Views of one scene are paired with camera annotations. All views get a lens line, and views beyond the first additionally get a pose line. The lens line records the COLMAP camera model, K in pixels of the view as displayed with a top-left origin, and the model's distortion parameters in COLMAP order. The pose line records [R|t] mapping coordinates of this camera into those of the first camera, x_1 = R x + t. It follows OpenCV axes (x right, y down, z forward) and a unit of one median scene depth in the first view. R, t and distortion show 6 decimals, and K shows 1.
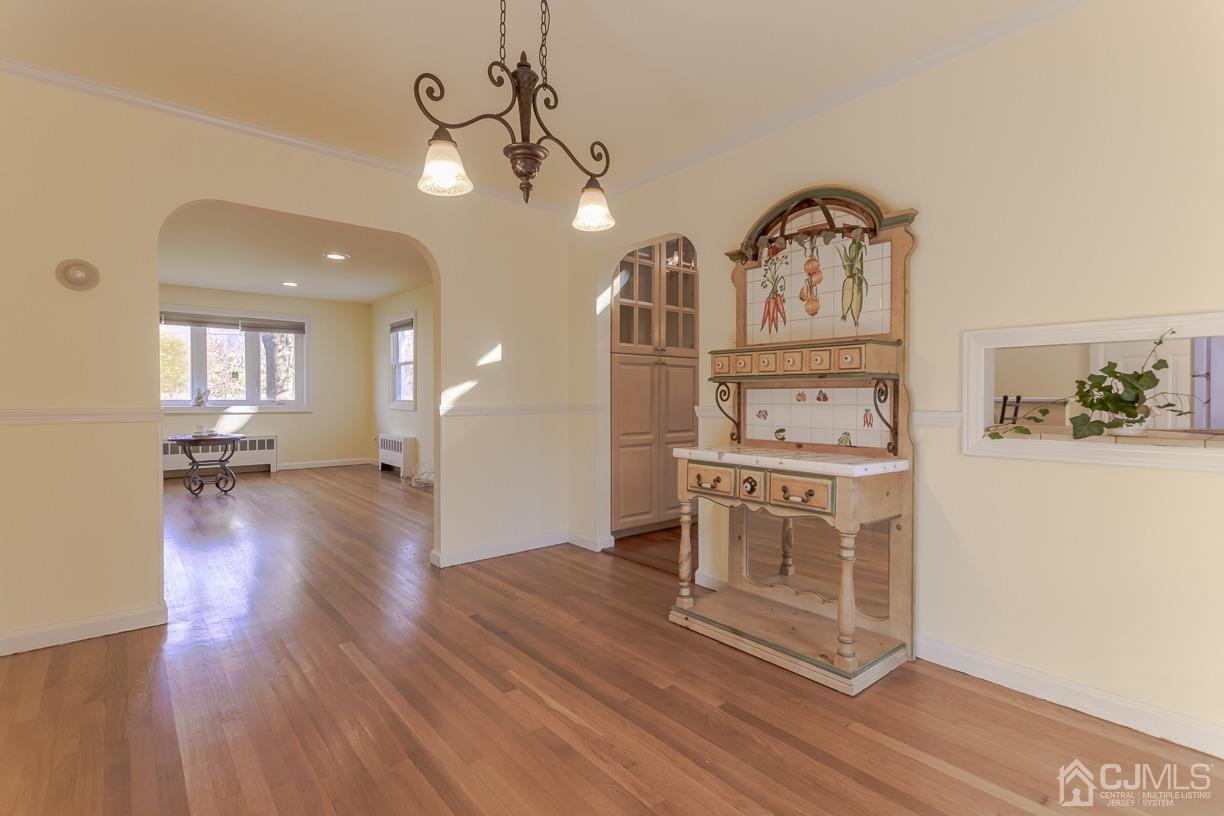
lens RADIAL K [[586.0, 0, 614.8], [0, 586.0, 405.1], [0, 0, 1]] dist [0.003262, 0.000438]
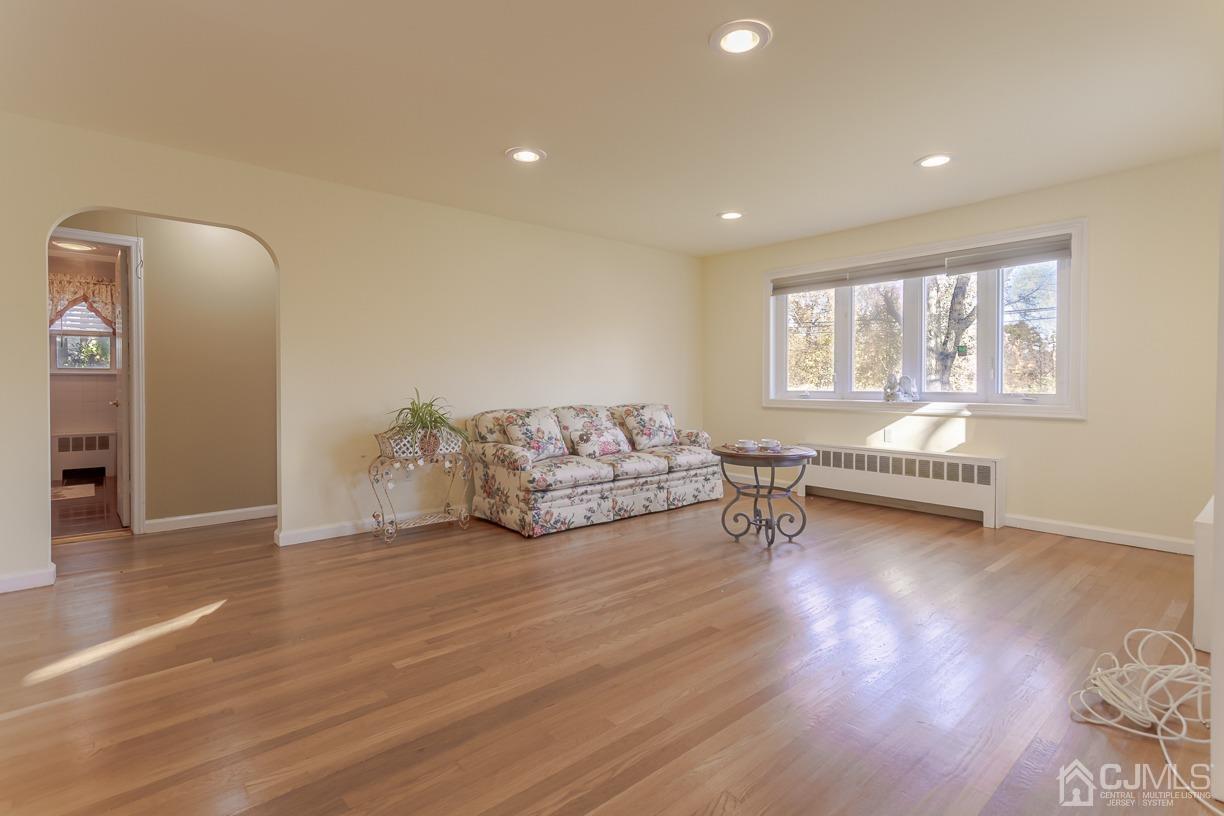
lens RADIAL K [[577.8, 0, 608.2], [0, 577.8, 399.0], [0, 0, 1]] dist [0.002336, 0.000629]
pose [[0.012089, 0.017840, -0.999768, -0.059343], [-0.018042, 0.999682, 0.017620, -0.006371], [0.999764, 0.017825, 0.012407, 0.648223]]
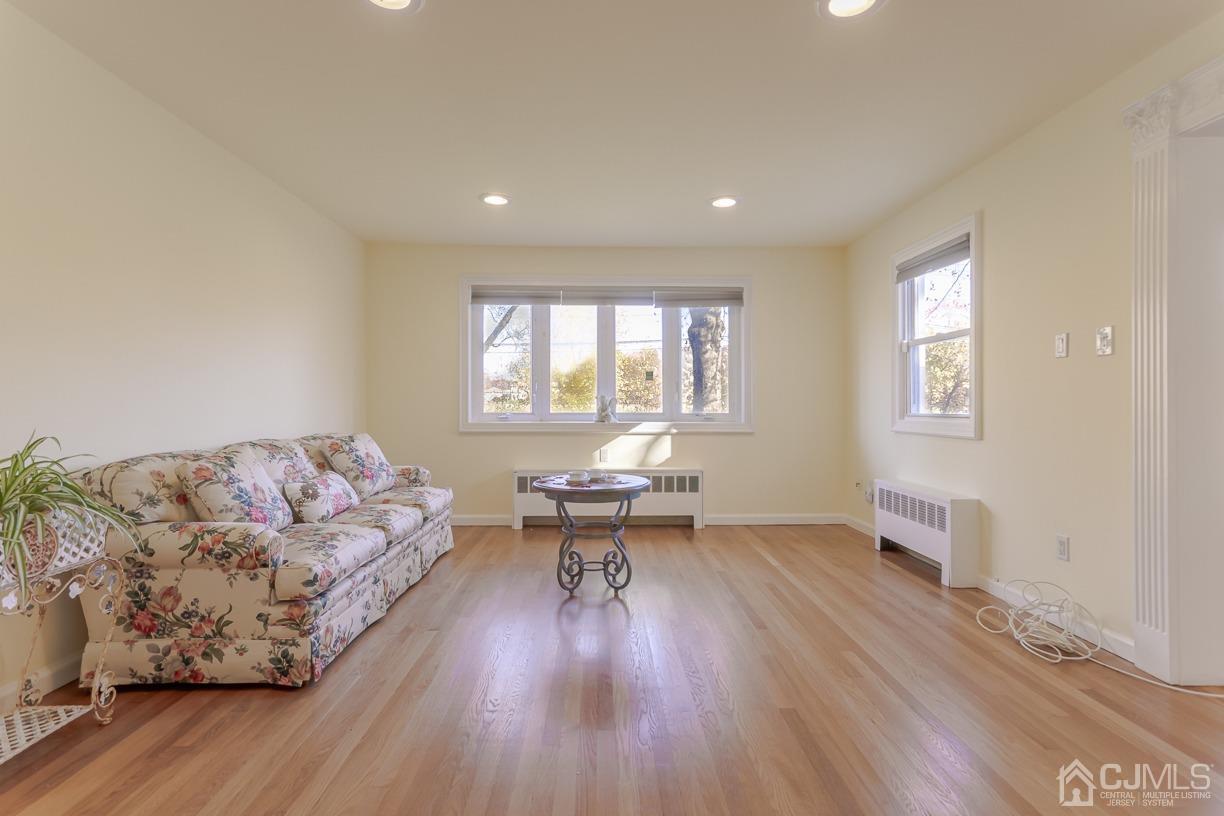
lens RADIAL K [[577.9, 0, 613.8], [0, 577.9, 404.5], [0, 0, 1]] dist [0.011629, 0.000768]
pose [[0.779202, -0.007864, -0.626724, -0.267424], [-0.005941, 0.999784, -0.019932, -0.005129], [0.626745, 0.019255, 0.778986, 0.466588]]
